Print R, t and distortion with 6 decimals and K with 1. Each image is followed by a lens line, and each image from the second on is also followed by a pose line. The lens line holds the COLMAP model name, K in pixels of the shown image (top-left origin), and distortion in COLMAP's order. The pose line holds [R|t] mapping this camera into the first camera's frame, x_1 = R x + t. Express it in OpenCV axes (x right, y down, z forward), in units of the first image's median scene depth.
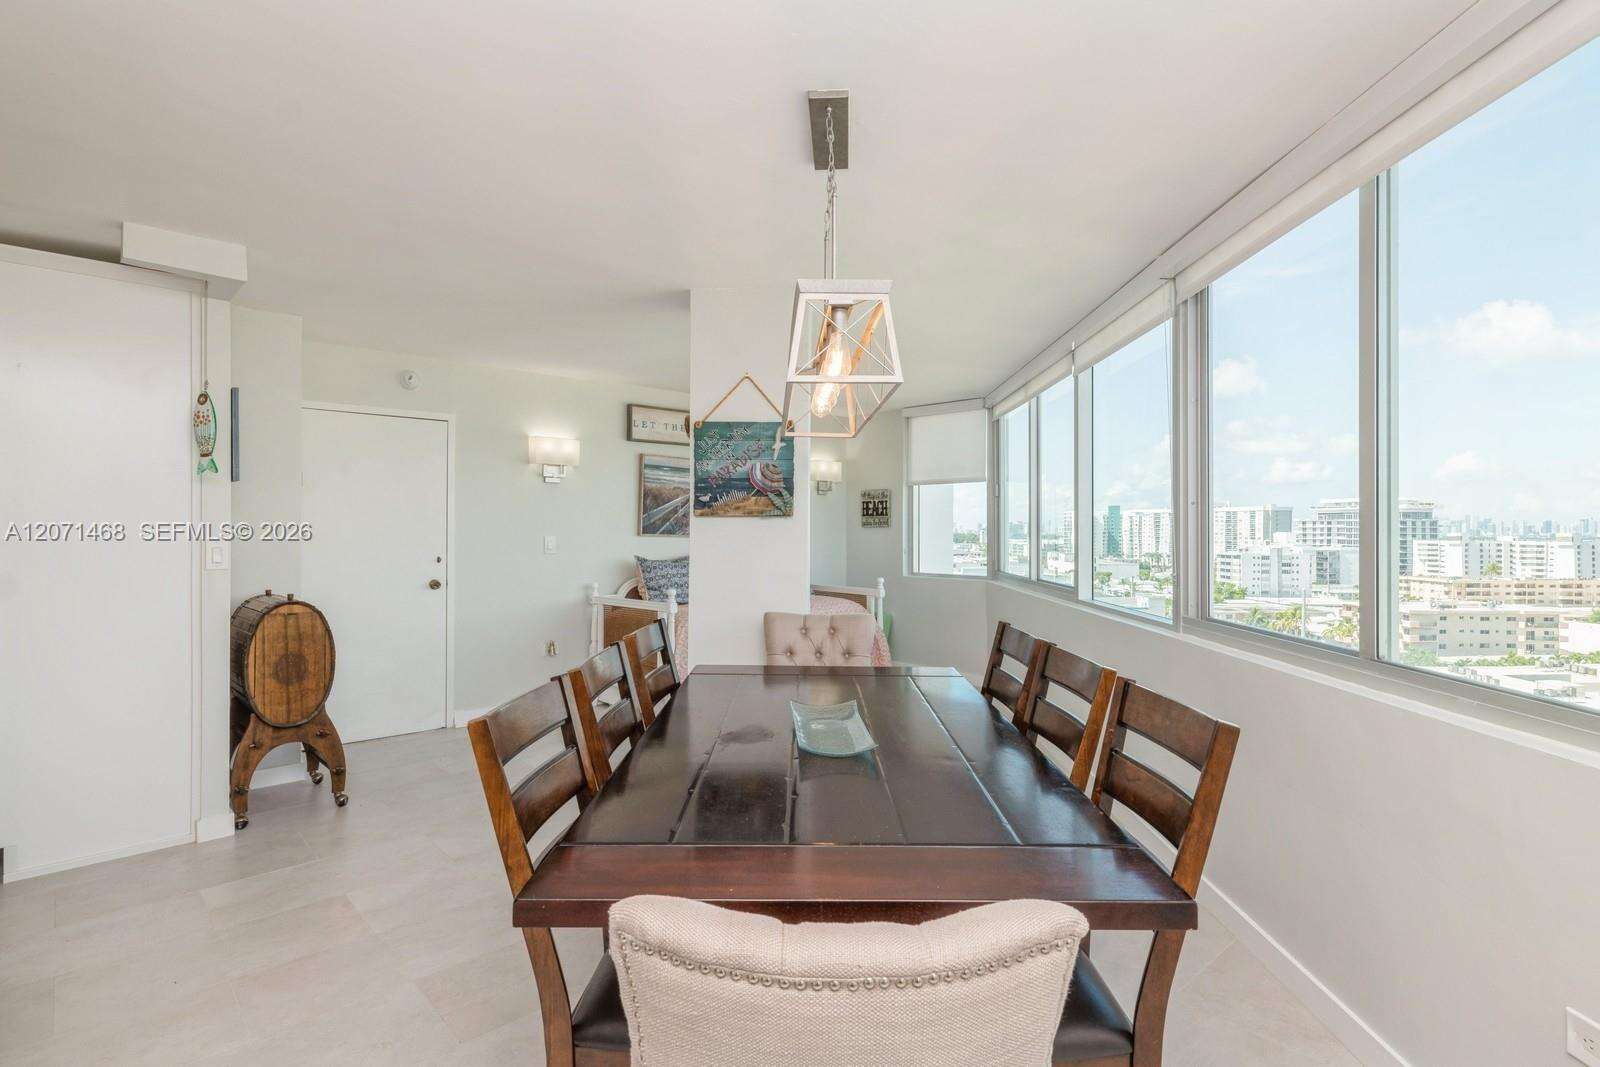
lens RADIAL K [[814.9, 0, 783.6], [0, 814.9, 533.7], [0, 0, 1]] dist [0.001807, -0.001189]
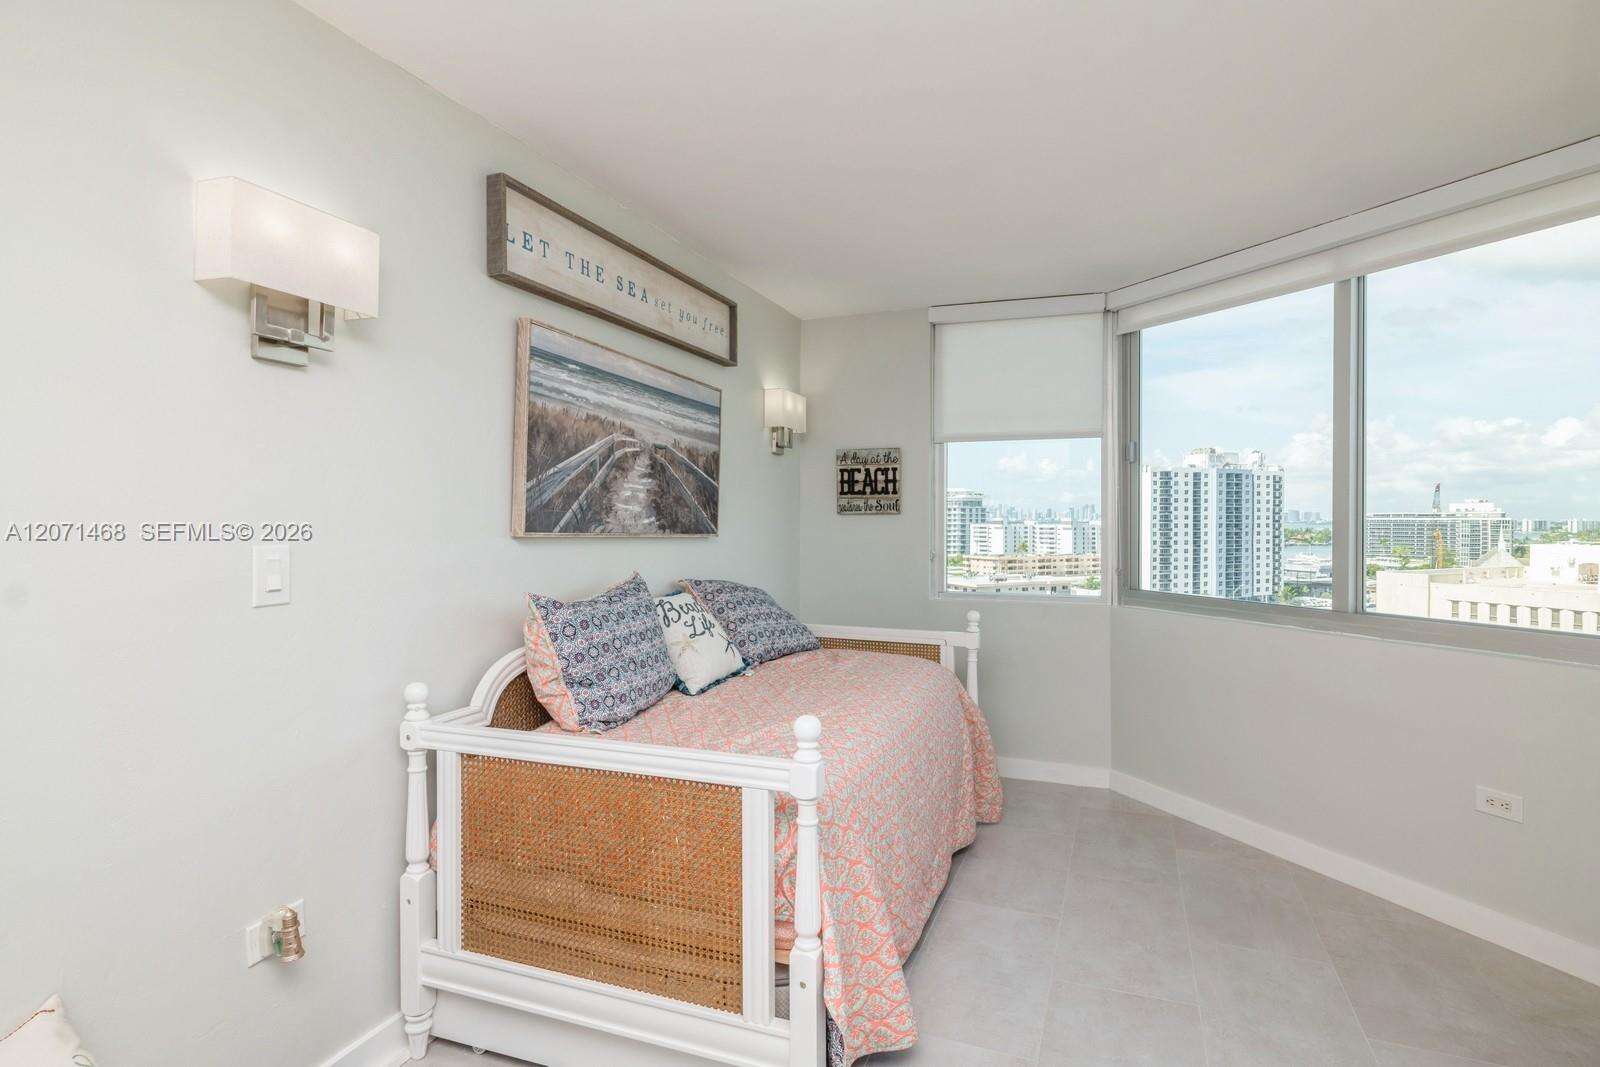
lens RADIAL K [[850.6, 0, 802.5], [0, 850.6, 518.3], [0, 0, 1]] dist [0.007331, 0.001477]
pose [[0.892785, -0.000558, 0.450483, -0.239061], [0.000995, 0.999999, -0.000733, -0.005926], [-0.450482, 0.001103, 0.892785, 0.597594]]
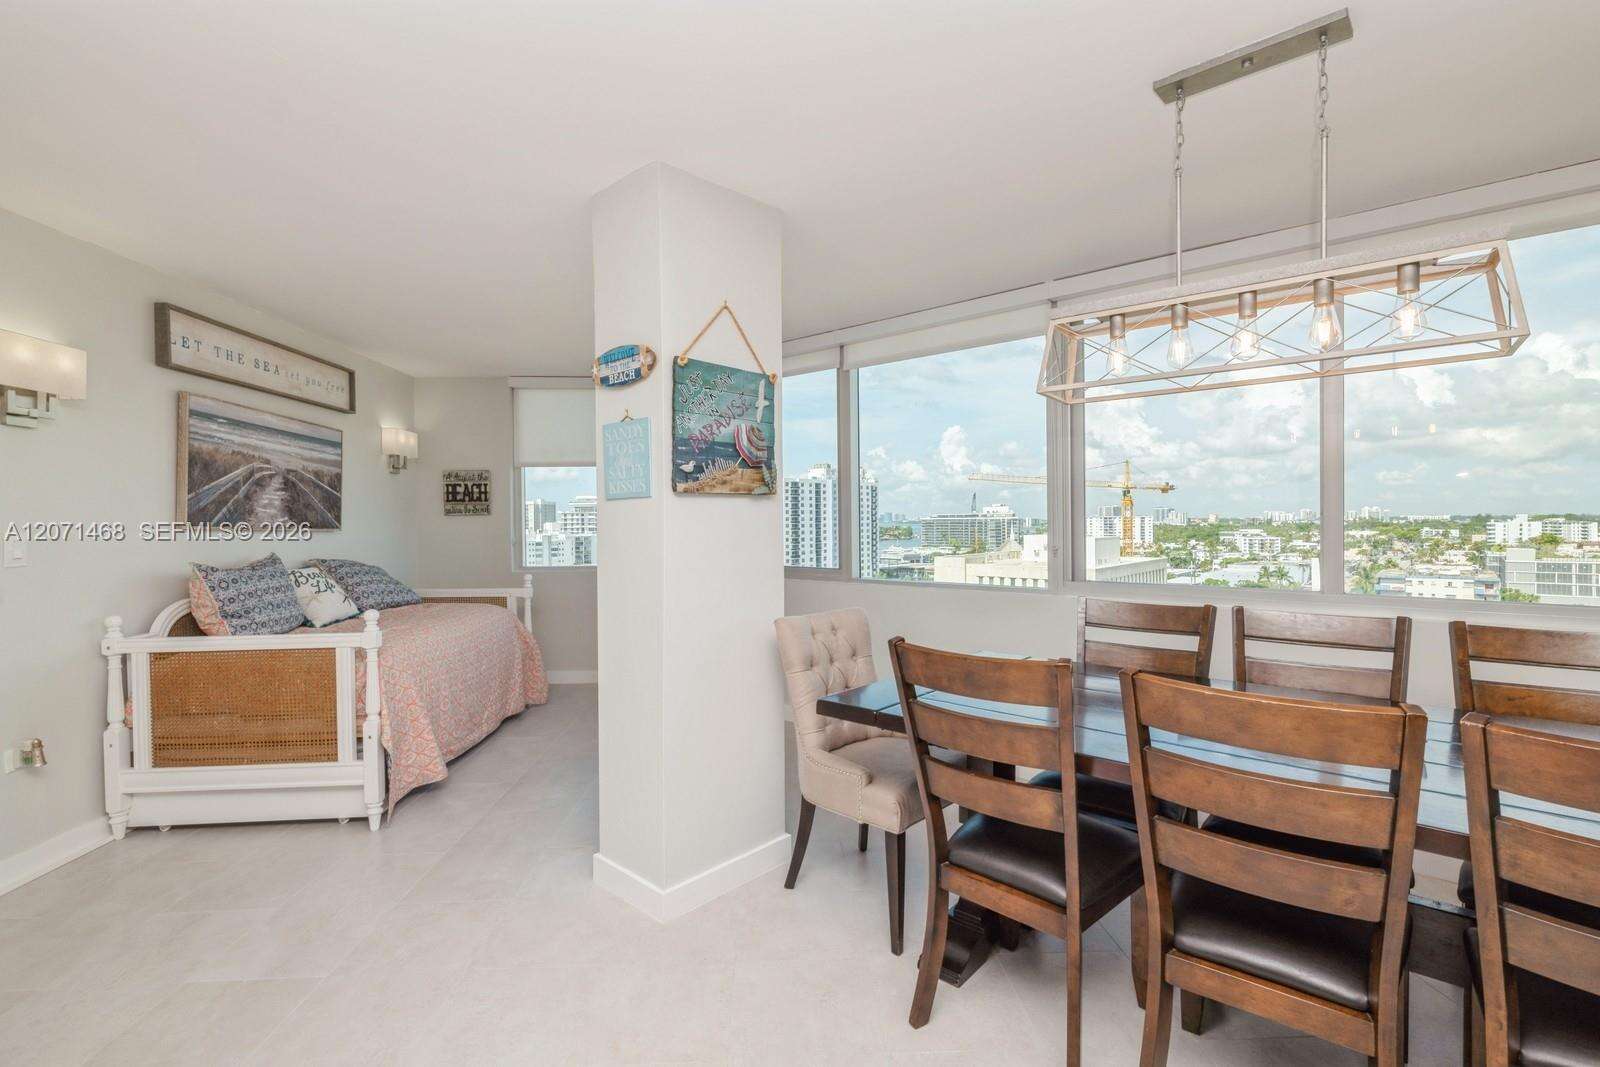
lens RADIAL K [[749.9, 0, 809.6], [0, 749.9, 525.8], [0, 0, 1]] dist [0.002642, 0.000442]
pose [[0.632030, -0.014560, 0.774807, -0.315255], [0.013817, 0.999876, 0.007518, 0.001990], [-0.774821, 0.005954, 0.632153, 0.302838]]
